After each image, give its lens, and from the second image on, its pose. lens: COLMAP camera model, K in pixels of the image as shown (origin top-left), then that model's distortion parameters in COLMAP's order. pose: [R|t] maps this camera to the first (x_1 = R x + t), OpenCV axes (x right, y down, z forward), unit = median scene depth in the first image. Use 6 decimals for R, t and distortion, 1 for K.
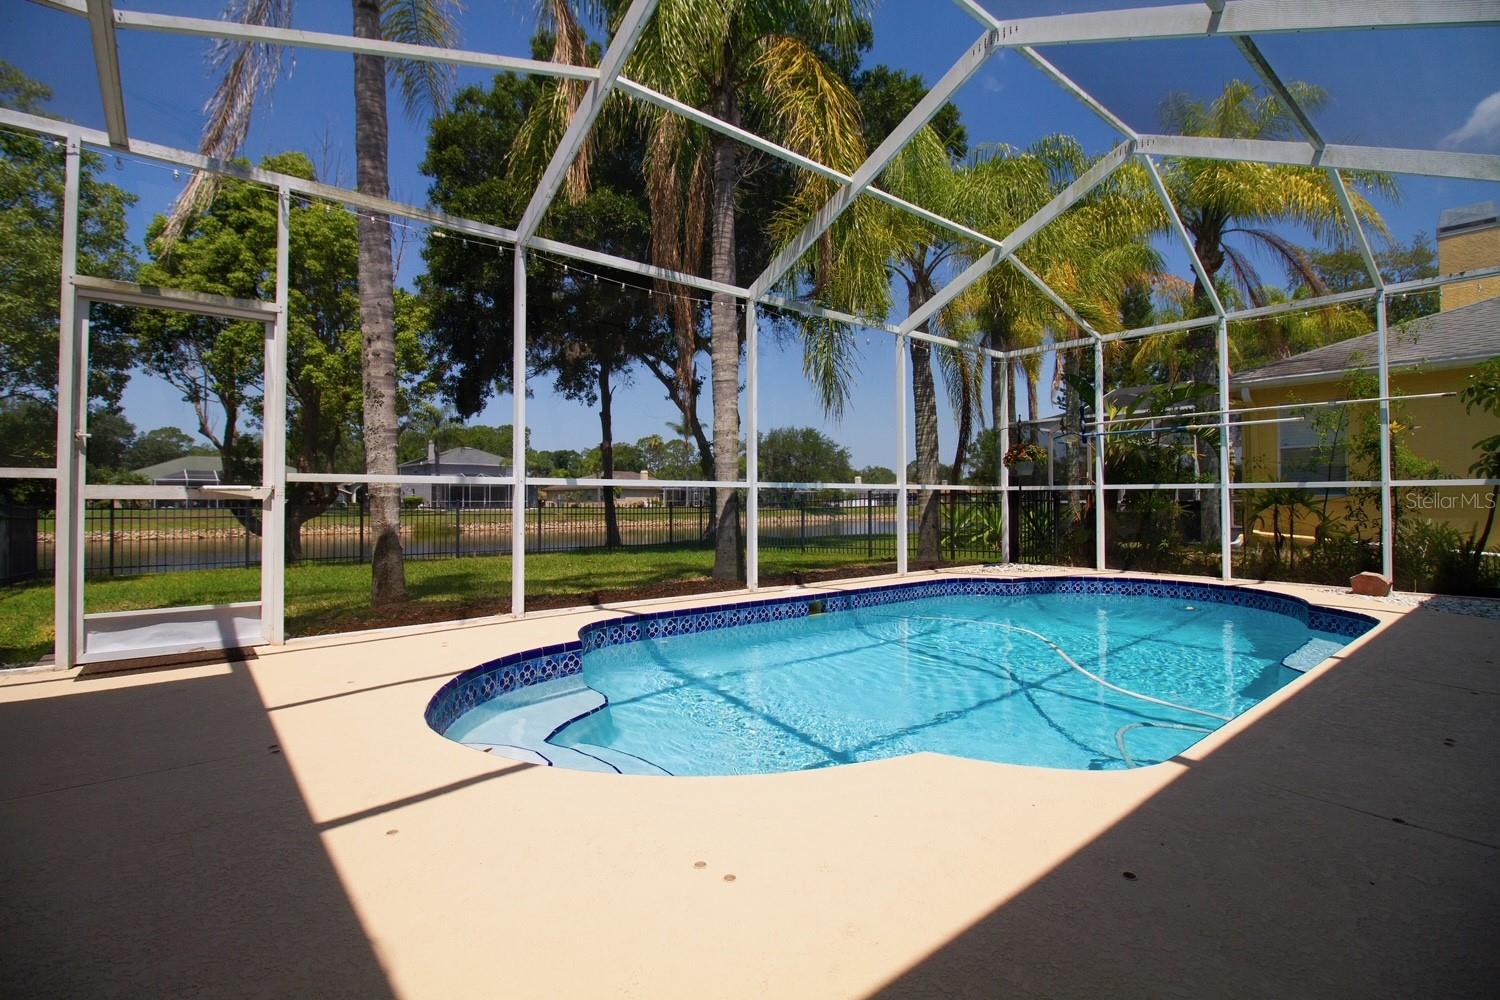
lens RADIAL K [[696.2, 0, 761.4], [0, 696.2, 495.6], [0, 0, 1]] dist [-0.019295, -0.002616]
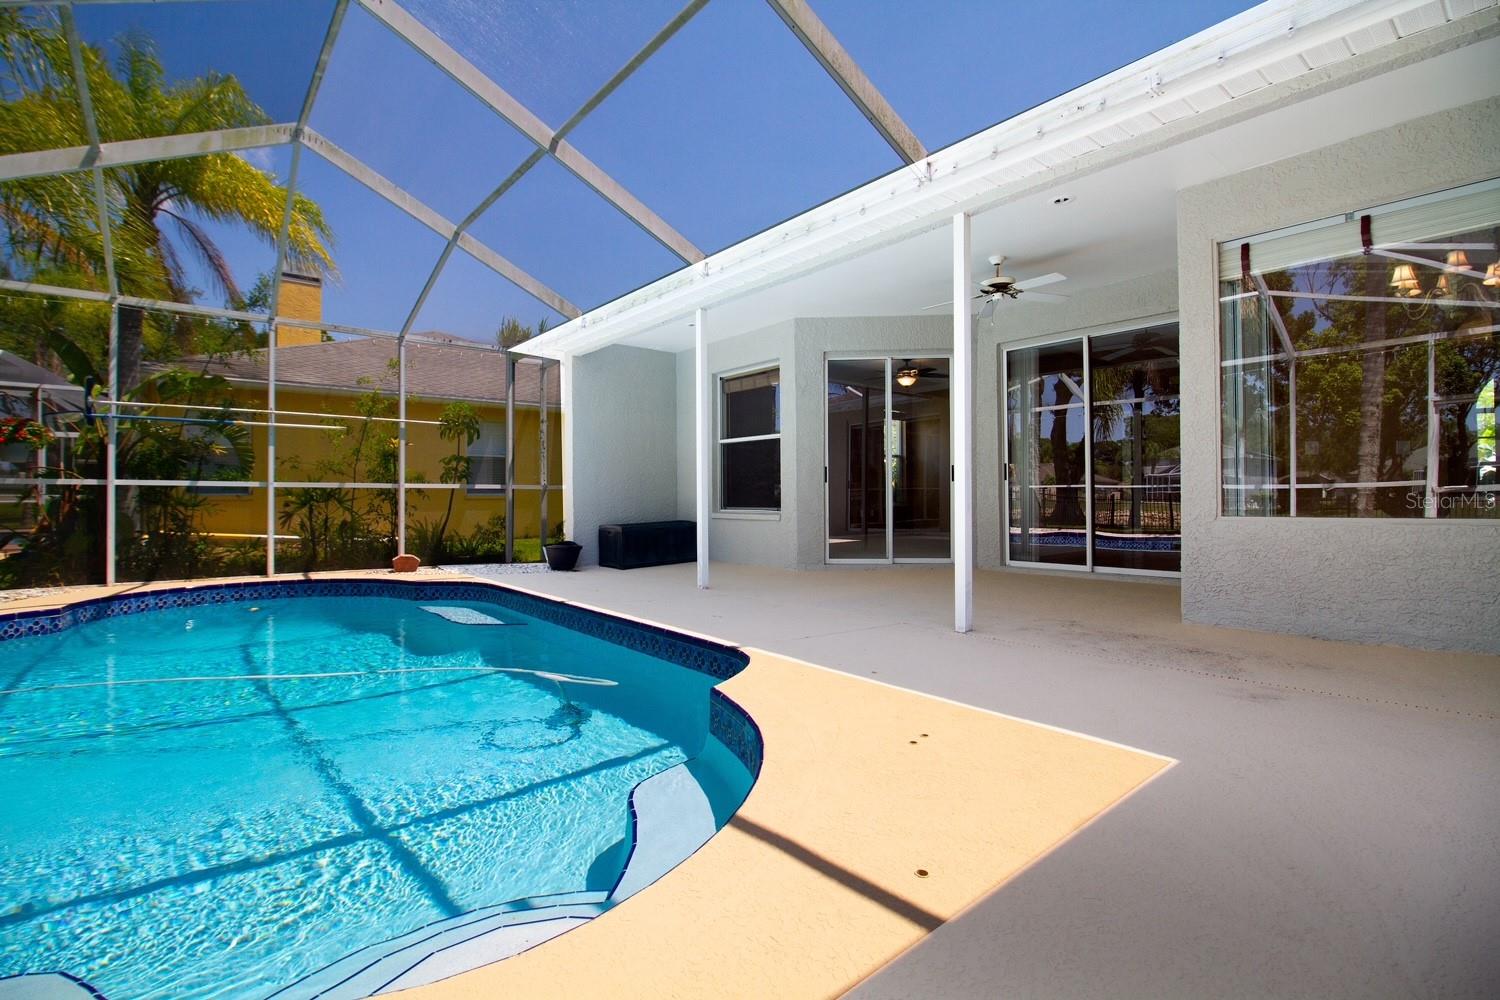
lens RADIAL K [[696.2, 0, 744.9], [0, 696.2, 496.0], [0, 0, 1]] dist [-0.019295, -0.002616]
pose [[-0.002401, 0.003799, 0.999990, -0.643202], [-0.006254, 0.999973, -0.003814, 0.004876], [-0.999978, -0.006263, -0.002377, 0.557799]]
